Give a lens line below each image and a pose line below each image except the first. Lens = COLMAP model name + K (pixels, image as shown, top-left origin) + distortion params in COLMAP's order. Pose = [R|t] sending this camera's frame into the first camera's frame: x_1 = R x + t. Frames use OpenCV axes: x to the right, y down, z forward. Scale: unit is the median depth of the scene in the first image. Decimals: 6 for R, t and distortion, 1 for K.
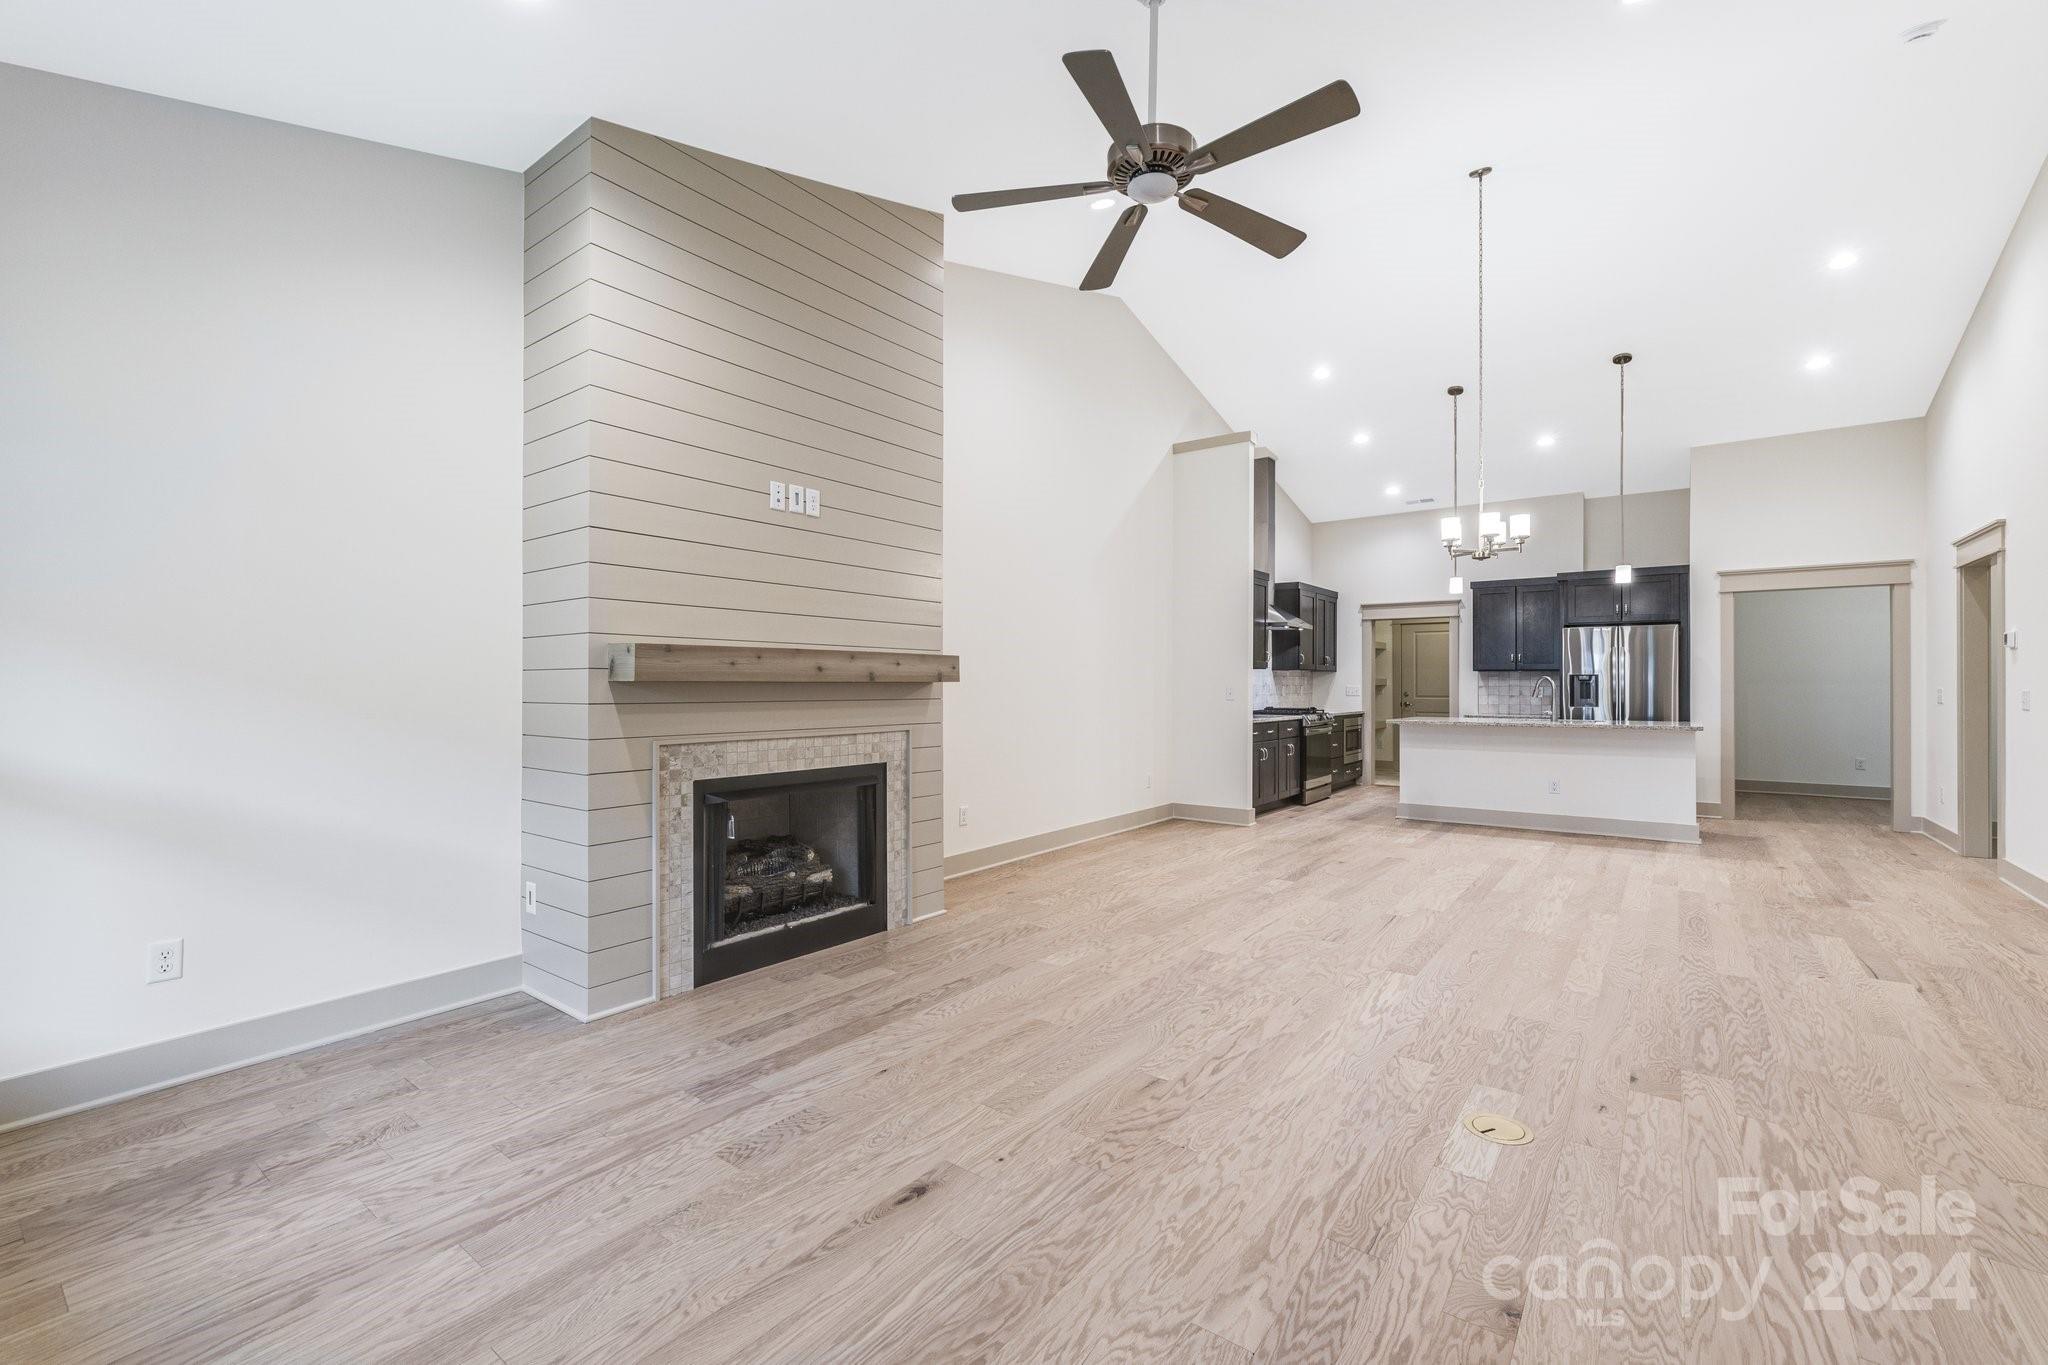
lens RADIAL K [[870.9, 0, 1031.8], [0, 870.9, 677.4], [0, 0, 1]] dist [-0.002446, -0.000194]
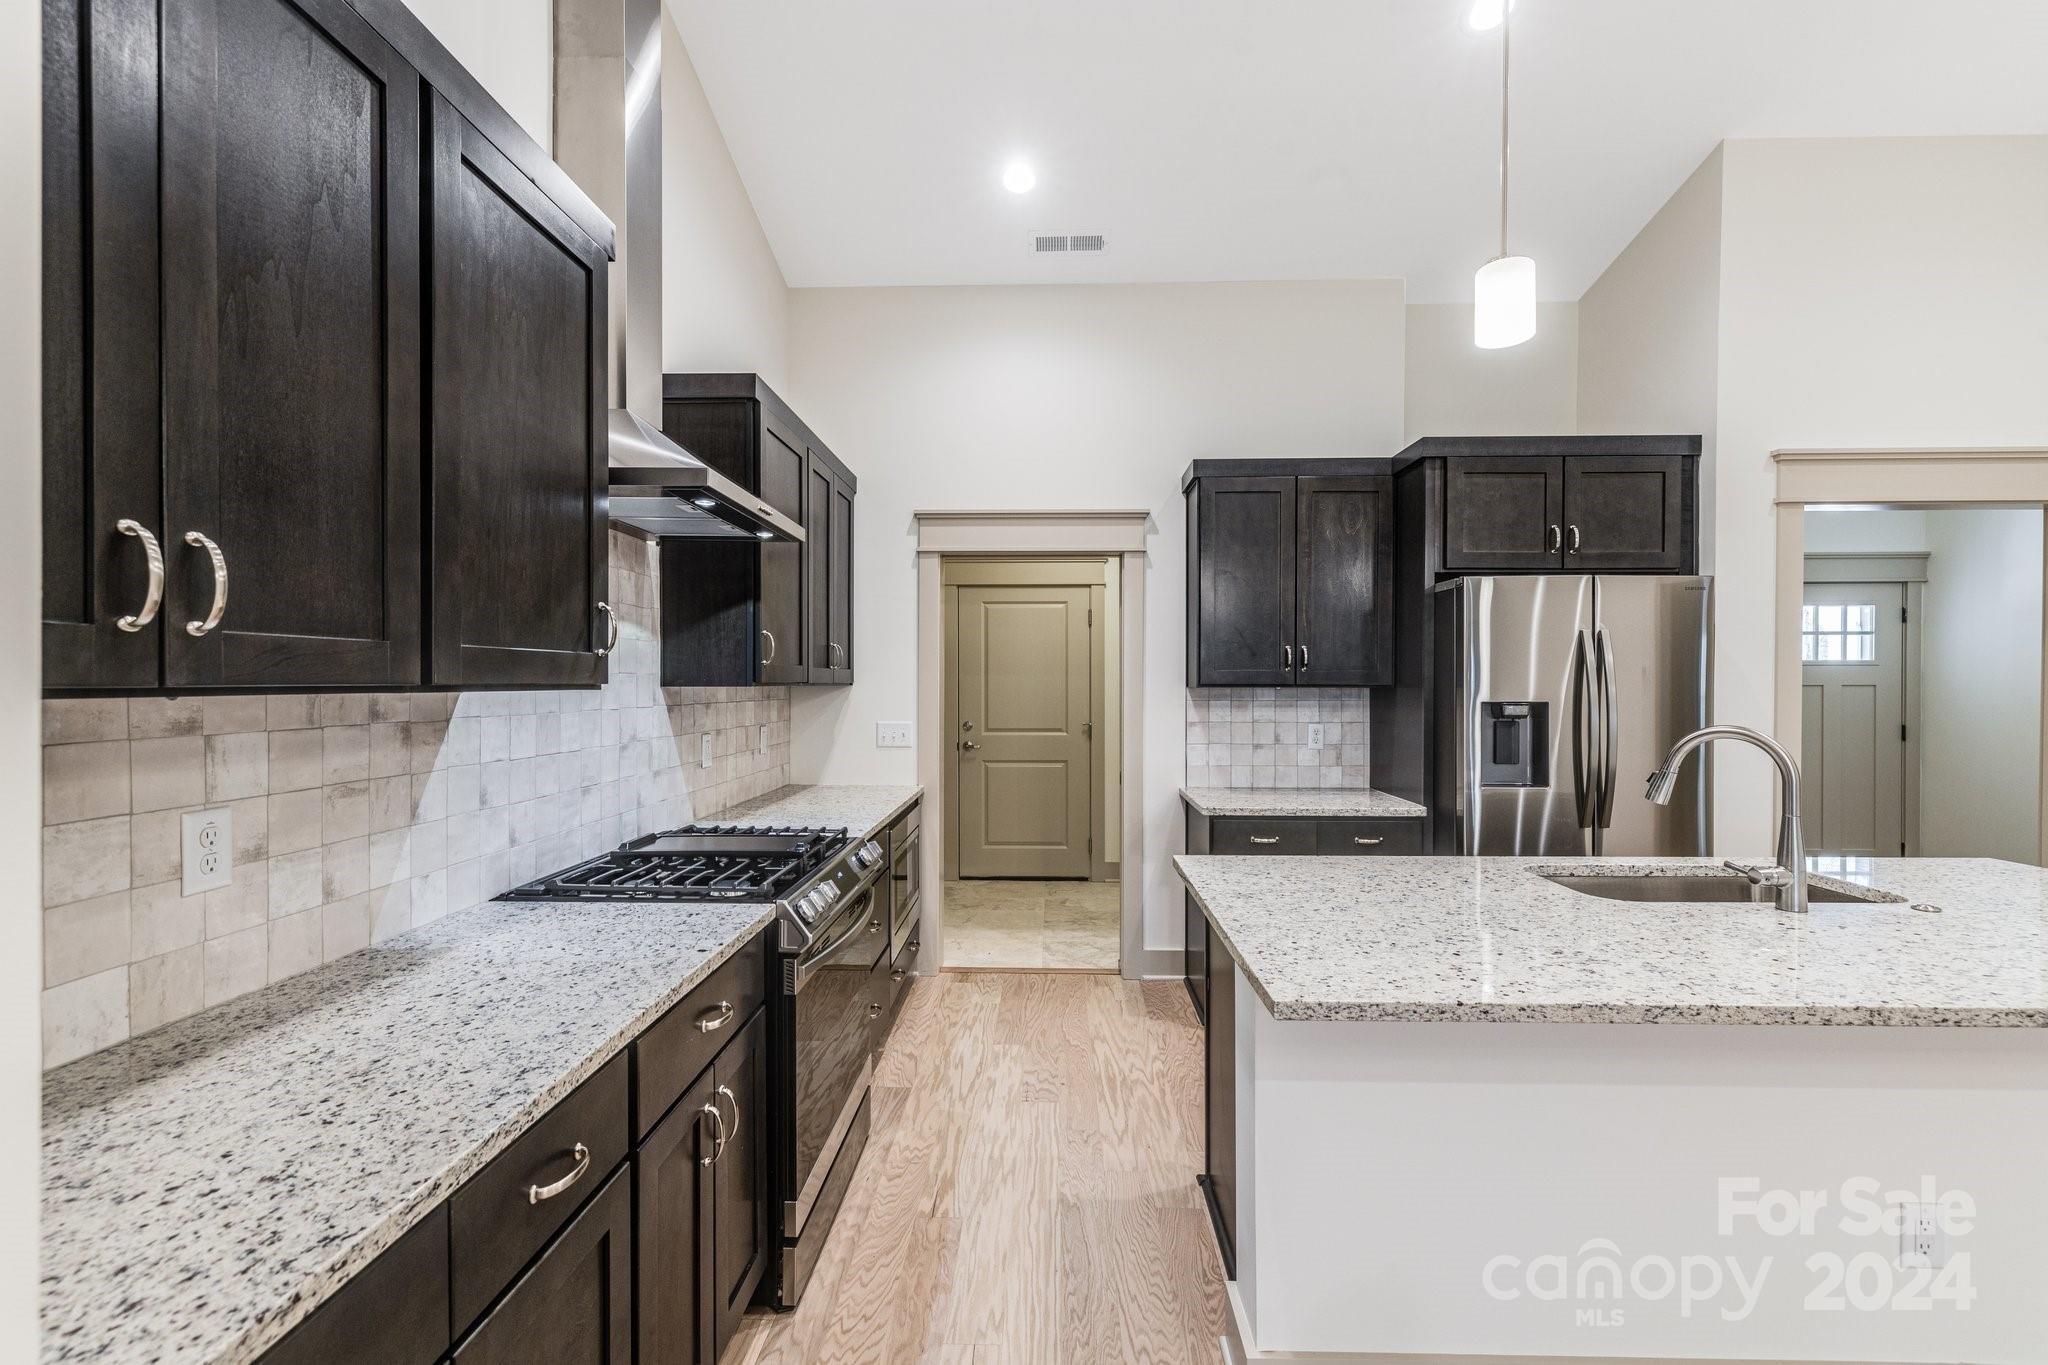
lens RADIAL K [[870.9, 0, 1030.9], [0, 870.9, 681.6], [0, 0, 1]] dist [-0.002446, -0.000194]
pose [[0.813815, -0.000576, 0.581123, 0.213192], [-0.002335, 0.999988, 0.004261, -0.011087], [-0.581119, -0.004824, 0.813805, 0.711781]]
